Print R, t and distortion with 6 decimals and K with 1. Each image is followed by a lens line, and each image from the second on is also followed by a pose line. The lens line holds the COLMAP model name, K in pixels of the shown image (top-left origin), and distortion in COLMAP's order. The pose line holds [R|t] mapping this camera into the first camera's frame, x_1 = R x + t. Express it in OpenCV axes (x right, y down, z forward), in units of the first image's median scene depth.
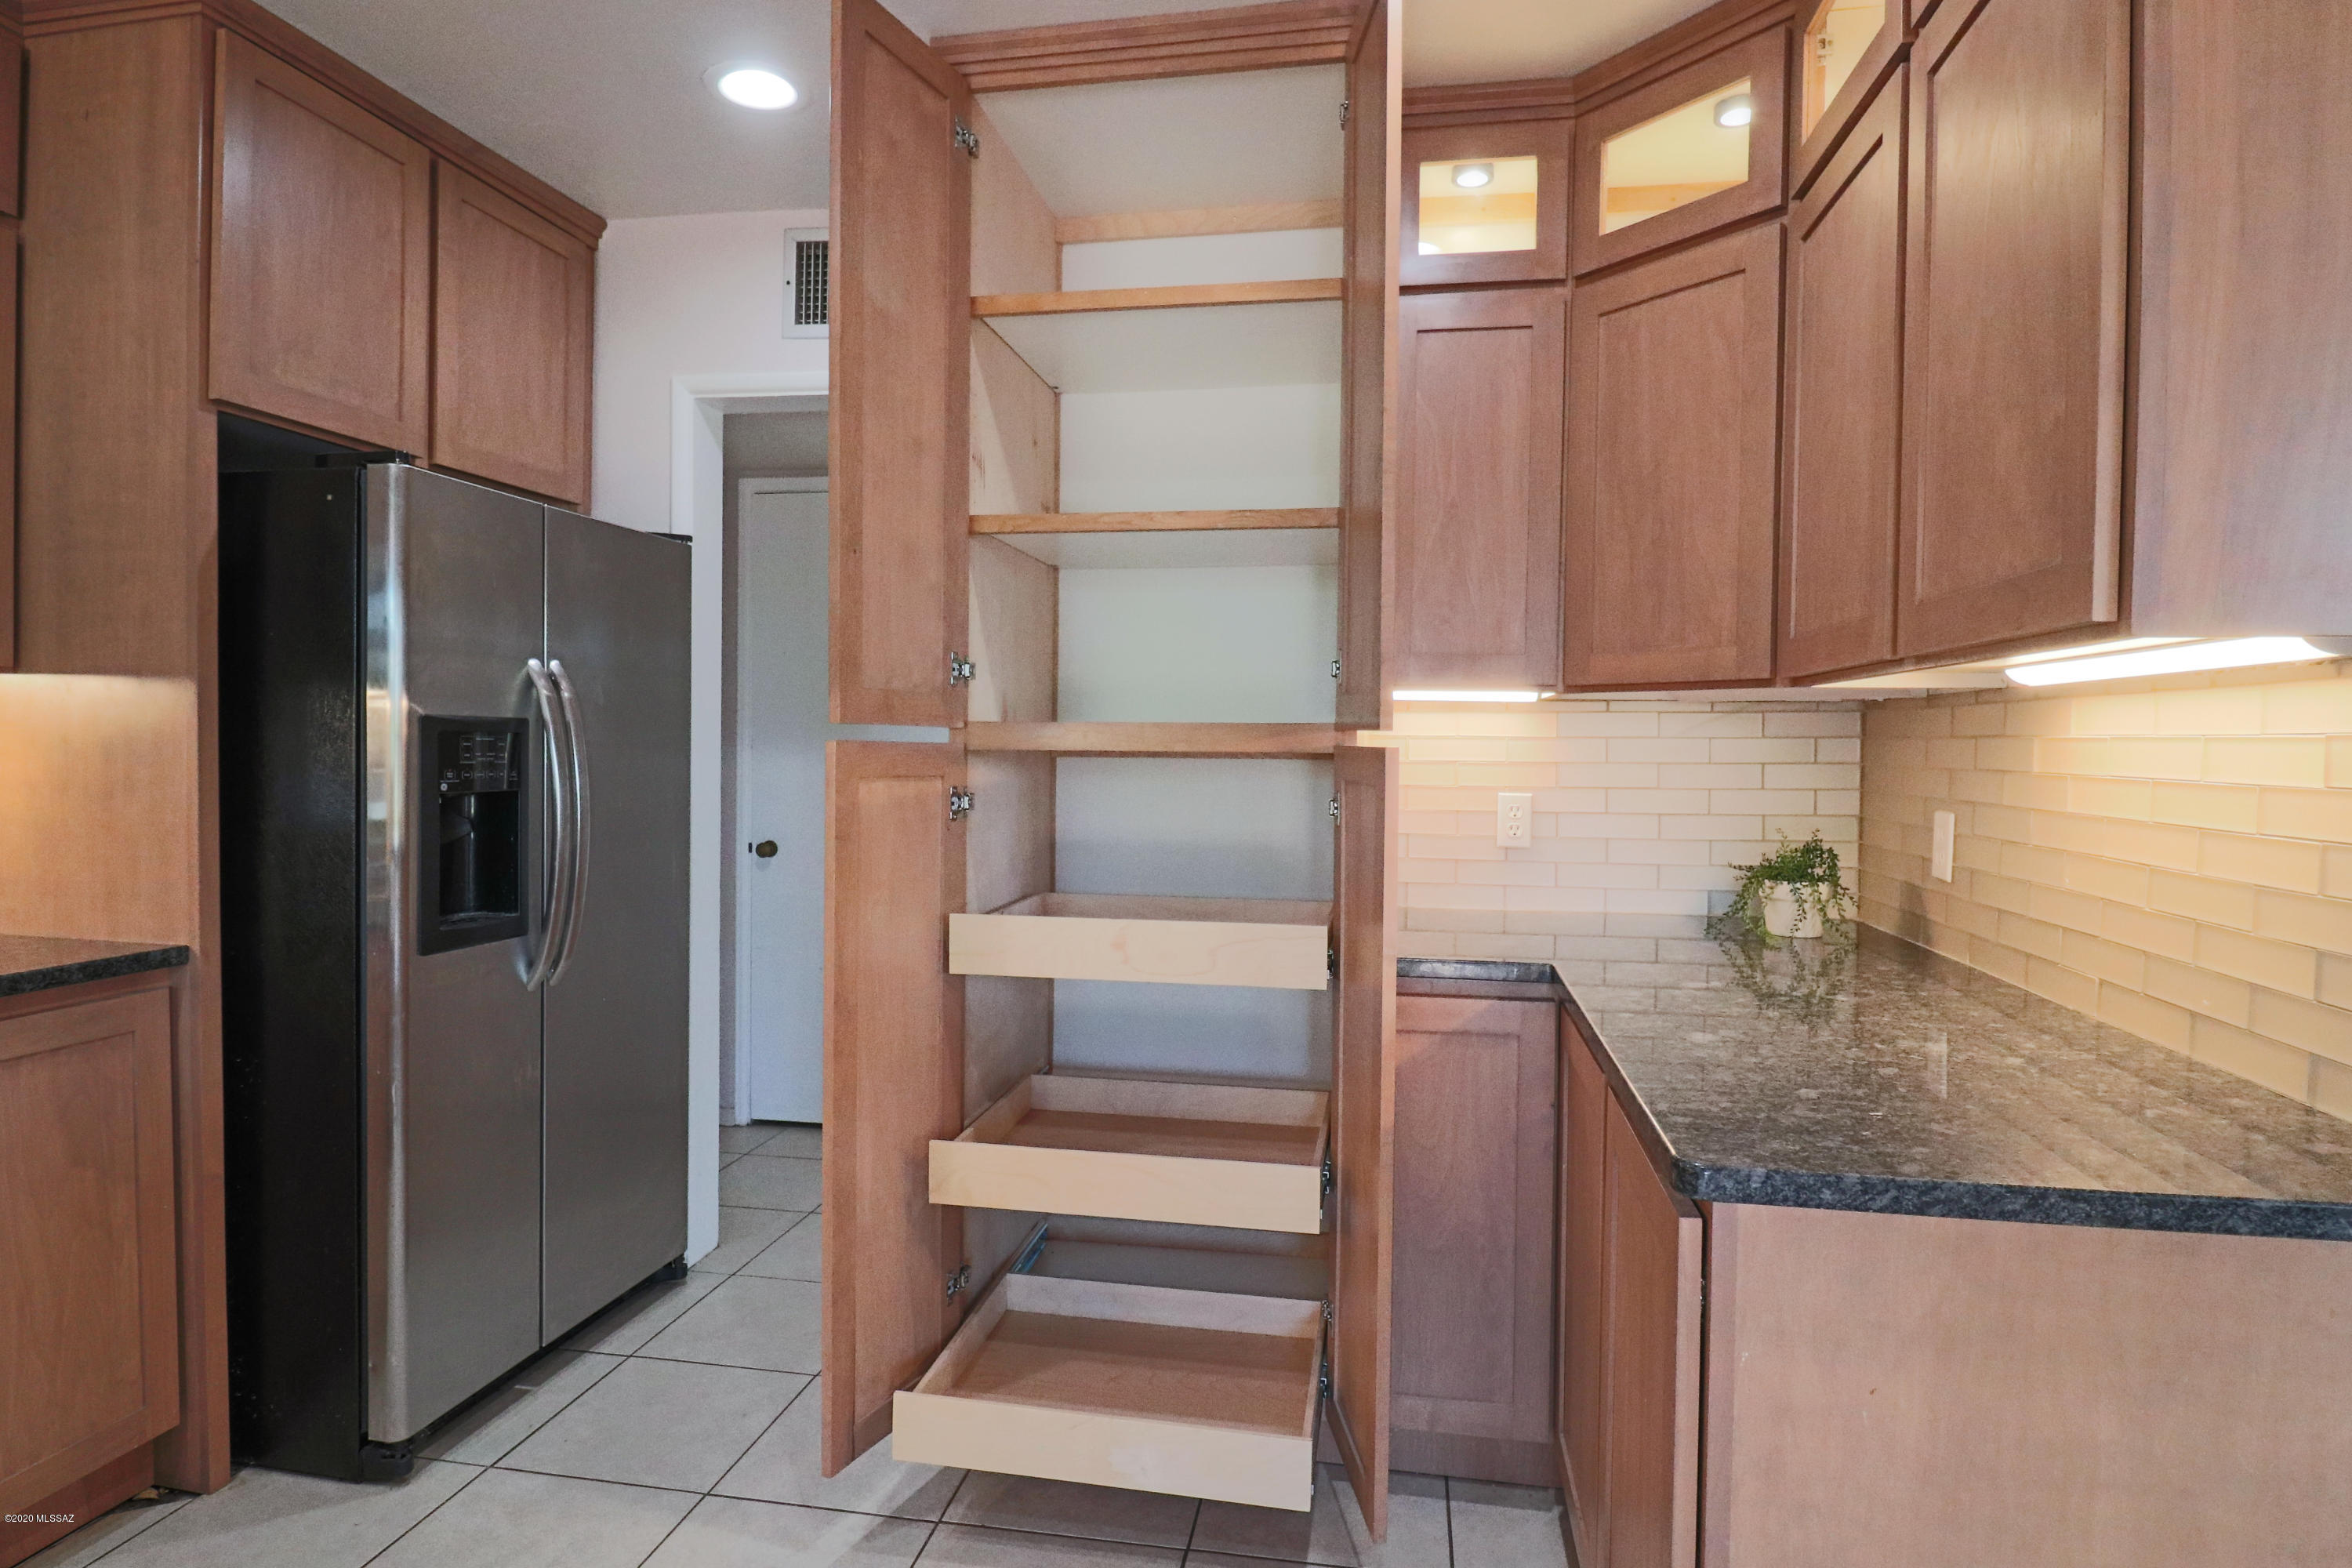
lens RADIAL K [[1219.5, 0, 1194.3], [0, 1219.5, 775.6], [0, 0, 1]] dist [-0.017242, -0.004887]
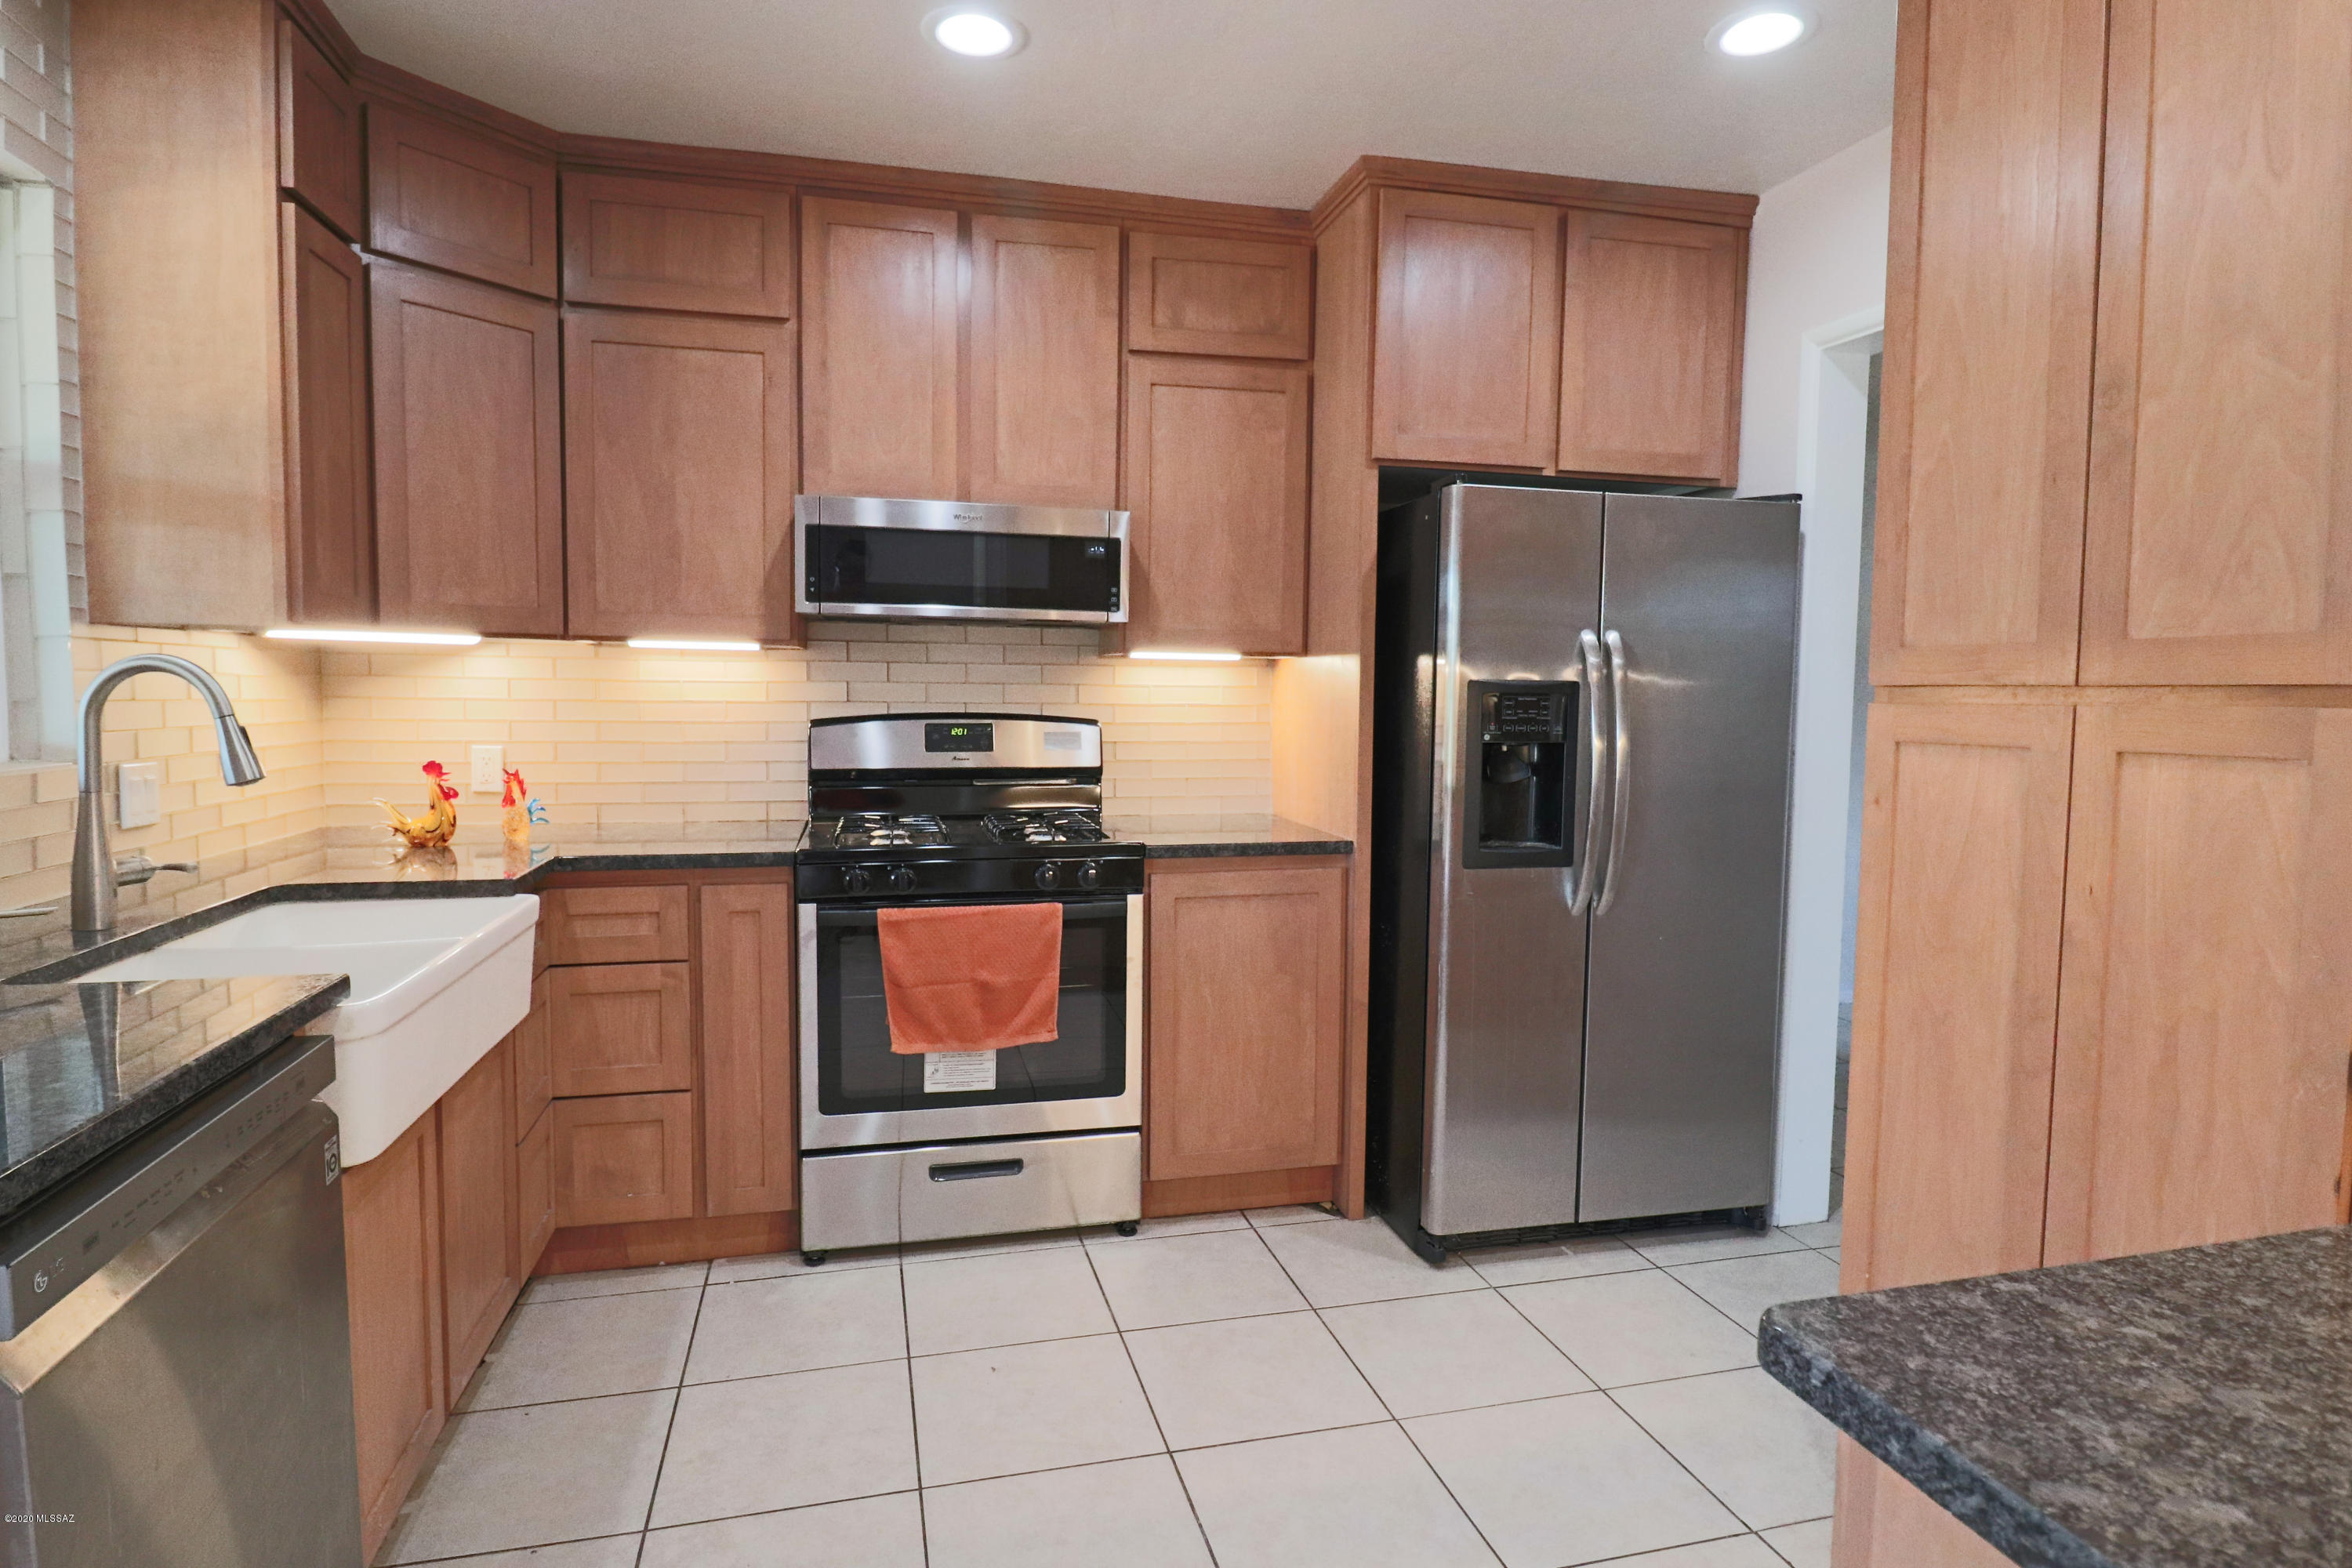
lens RADIAL K [[1219.5, 0, 1190.0], [0, 1219.5, 770.5], [0, 0, 1]] dist [-0.017242, -0.004887]
pose [[0.429628, 0.053025, -0.901448, 0.393017], [-0.027996, 0.998577, 0.045396, -0.004756], [0.902572, 0.005734, 0.430501, 0.183262]]
